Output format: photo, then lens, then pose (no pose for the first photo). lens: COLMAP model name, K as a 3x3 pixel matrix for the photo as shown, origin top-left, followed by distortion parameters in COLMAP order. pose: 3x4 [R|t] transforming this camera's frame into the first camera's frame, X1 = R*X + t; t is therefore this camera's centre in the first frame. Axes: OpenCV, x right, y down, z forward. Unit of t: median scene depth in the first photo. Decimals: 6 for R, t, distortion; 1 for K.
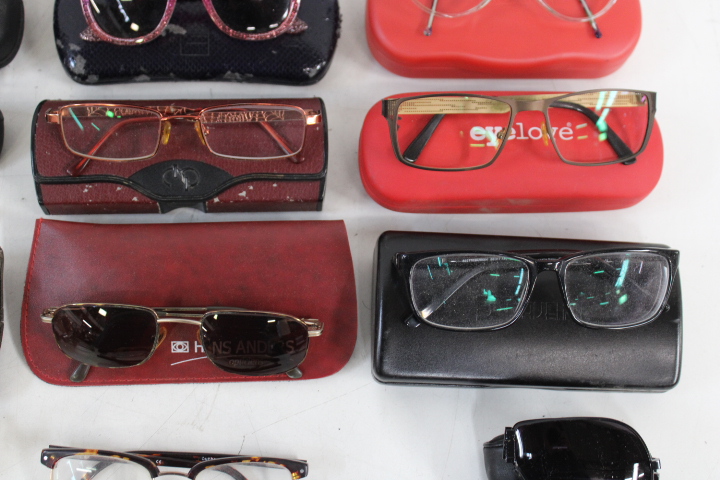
lens RADIAL K [[958.0, 0, 360.0], [0, 958.0, 240.0], [0, 0, 1]] dist [-0.053827, 0.054439]
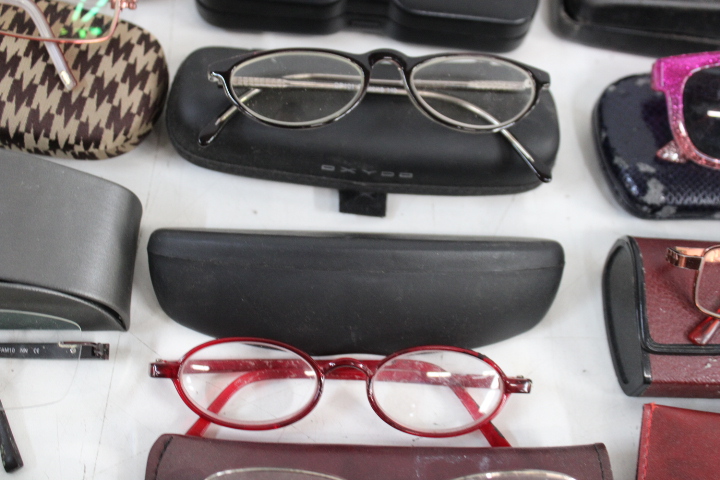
lens RADIAL K [[881.0, 0, 360.0], [0, 881.0, 240.0], [0, 0, 1]] dist [-0.069674, 0.029982]
pose [[0.998195, 0.054022, 0.026246, -0.565195], [-0.049233, 0.986275, -0.157601, -0.029558], [-0.034399, 0.156024, 0.987154, 0.358049]]
